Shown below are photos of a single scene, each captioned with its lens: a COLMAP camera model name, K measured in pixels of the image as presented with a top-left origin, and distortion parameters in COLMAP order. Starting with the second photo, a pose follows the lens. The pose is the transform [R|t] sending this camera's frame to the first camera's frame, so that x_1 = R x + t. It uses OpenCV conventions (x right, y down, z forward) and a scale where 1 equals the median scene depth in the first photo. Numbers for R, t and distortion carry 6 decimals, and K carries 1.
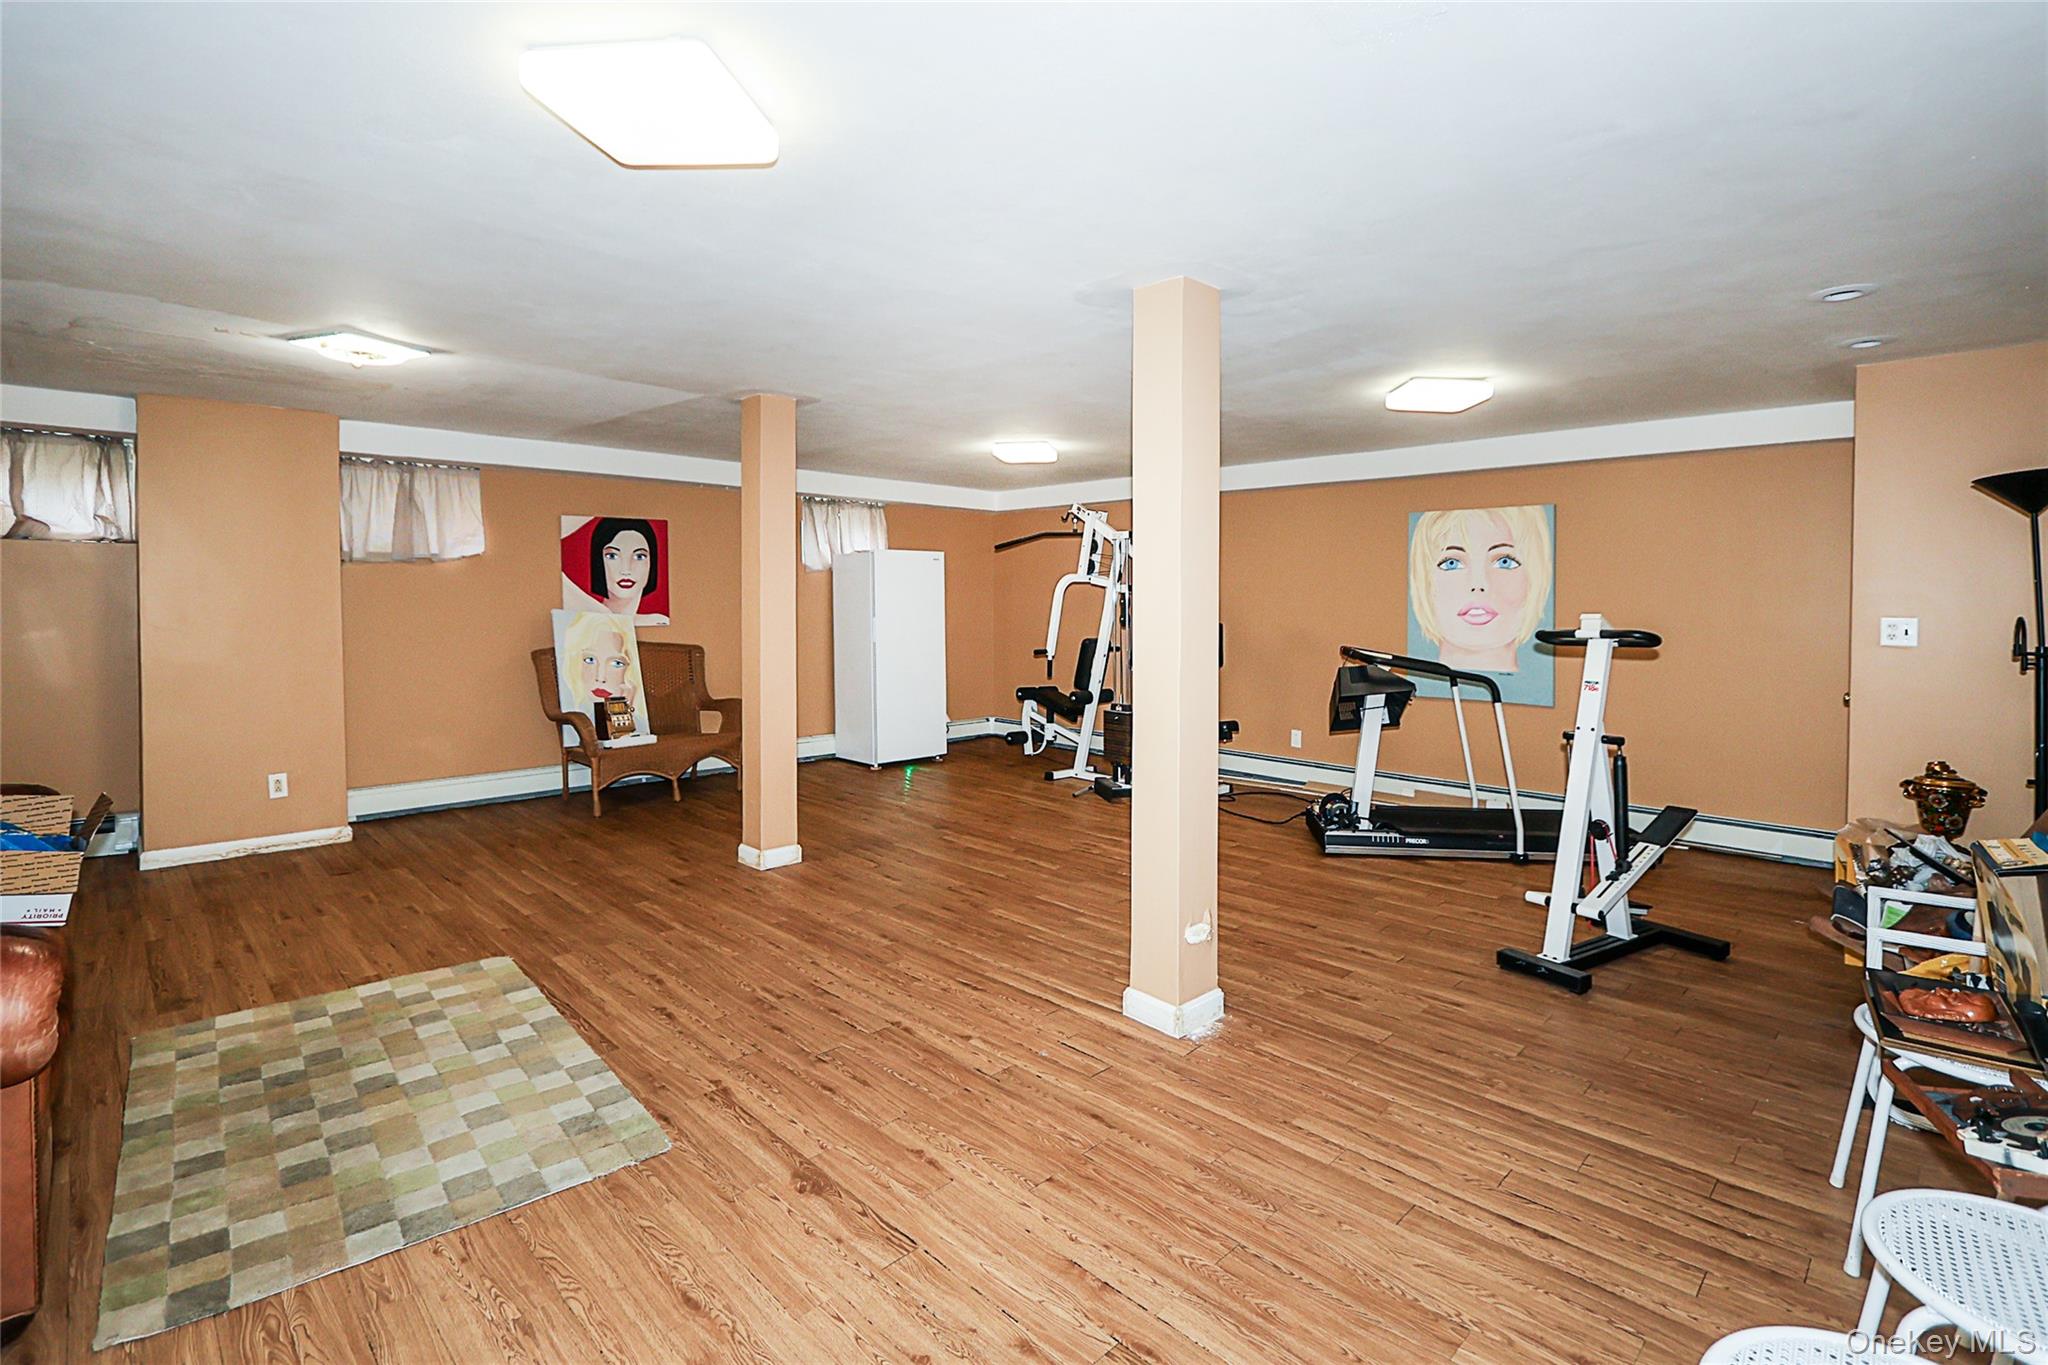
lens RADIAL K [[957.6, 0, 1057.1], [0, 957.6, 671.9], [0, 0, 1]] dist [-0.010772, -0.000335]
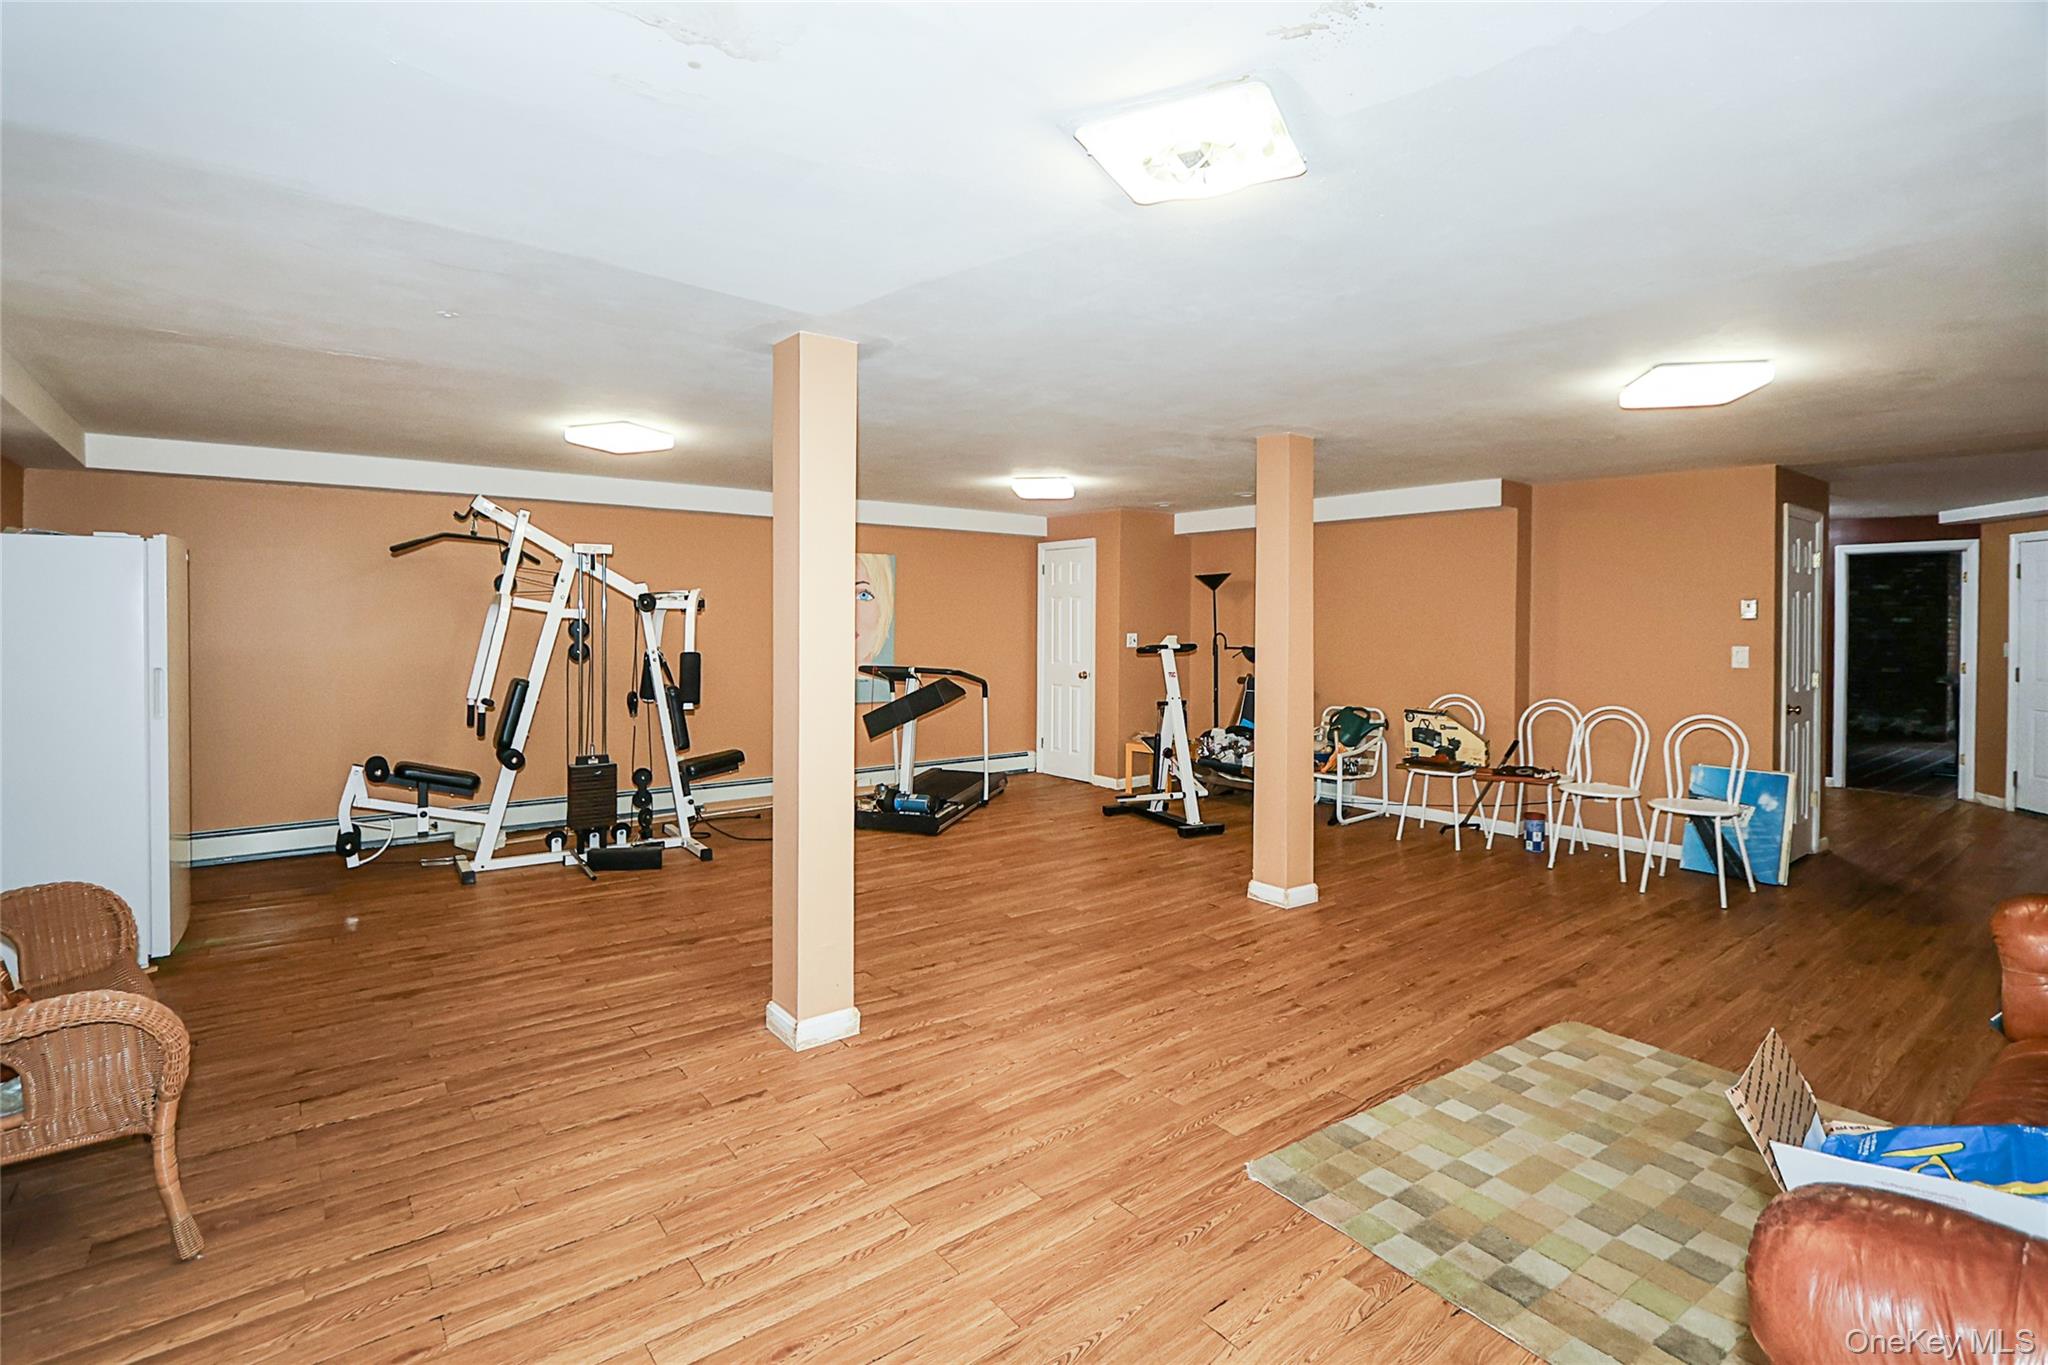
lens RADIAL K [[924.3, 0, 969.6], [0, 924.3, 647.4], [0, 0, 1]] dist [-0.014064, -0.000124]
pose [[0.181124, -0.034324, 0.982861, -1.231440], [0.071043, 0.997236, 0.021734, -0.100618], [-0.980891, 0.065889, 0.183062, 1.033977]]
